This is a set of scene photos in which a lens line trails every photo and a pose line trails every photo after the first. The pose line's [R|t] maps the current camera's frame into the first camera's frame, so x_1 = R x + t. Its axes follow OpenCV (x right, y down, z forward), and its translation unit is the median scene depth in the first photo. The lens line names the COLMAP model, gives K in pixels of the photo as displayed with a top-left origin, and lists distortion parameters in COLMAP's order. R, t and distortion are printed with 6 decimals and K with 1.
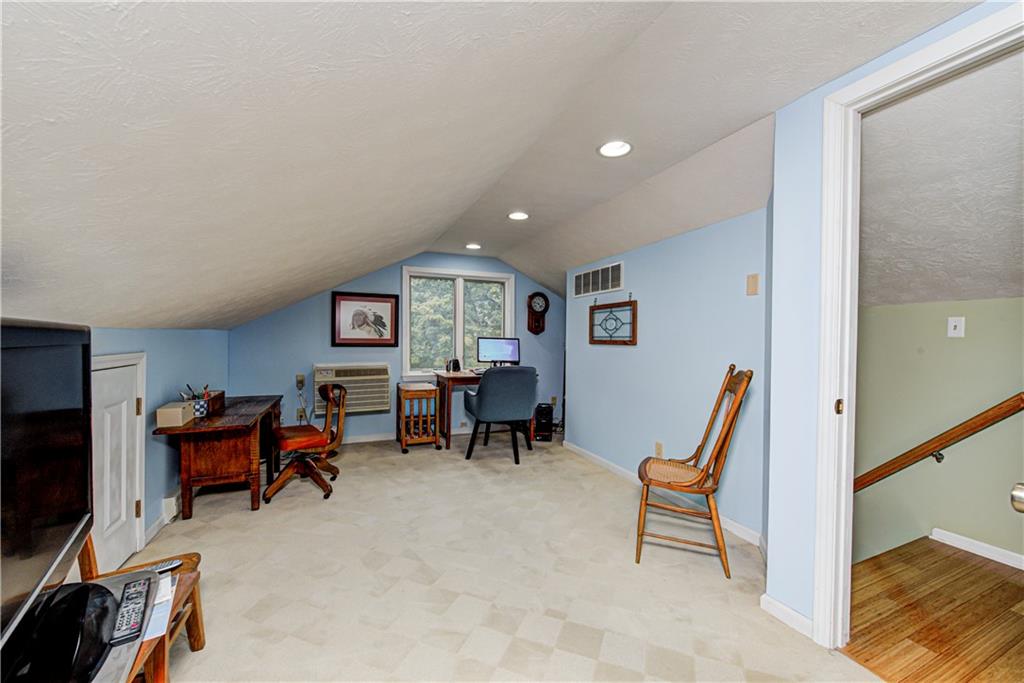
lens RADIAL K [[400.1, 0, 512.0], [0, 400.1, 341.5], [0, 0, 1]] dist [-0.000643, -0.000533]
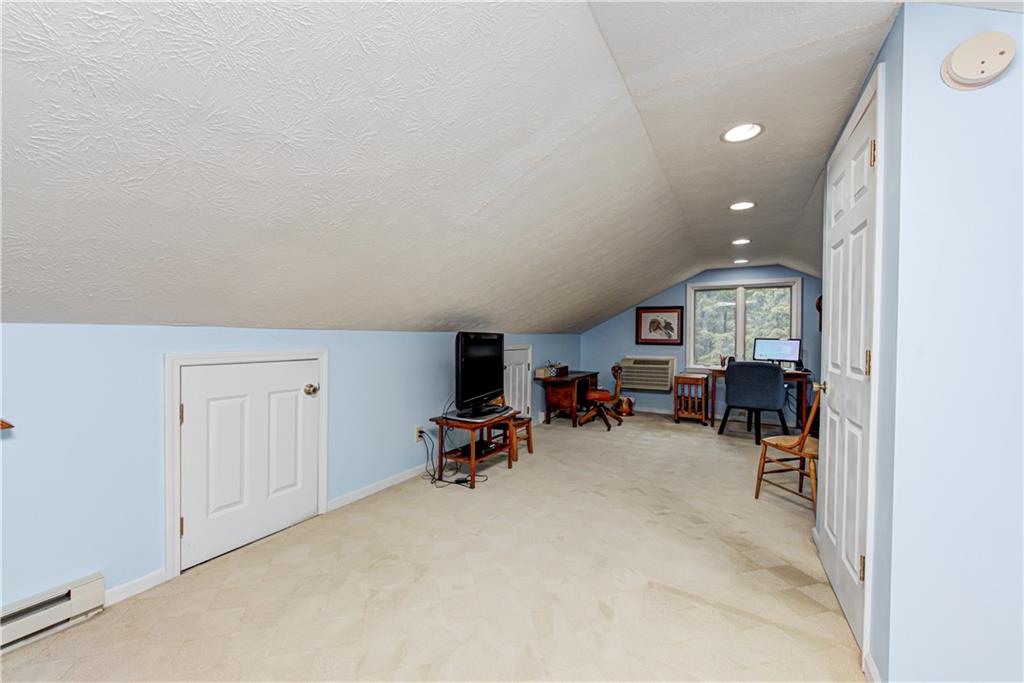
lens RADIAL K [[400.1, 0, 512.0], [0, 400.1, 341.5], [0, 0, 1]] dist [-0.000643, -0.000533]
pose [[0.605775, 0.003534, -0.795628, 0.445466], [-0.010093, 0.999944, -0.003243, 0.011020], [0.795572, 0.009995, 0.605776, -0.256954]]
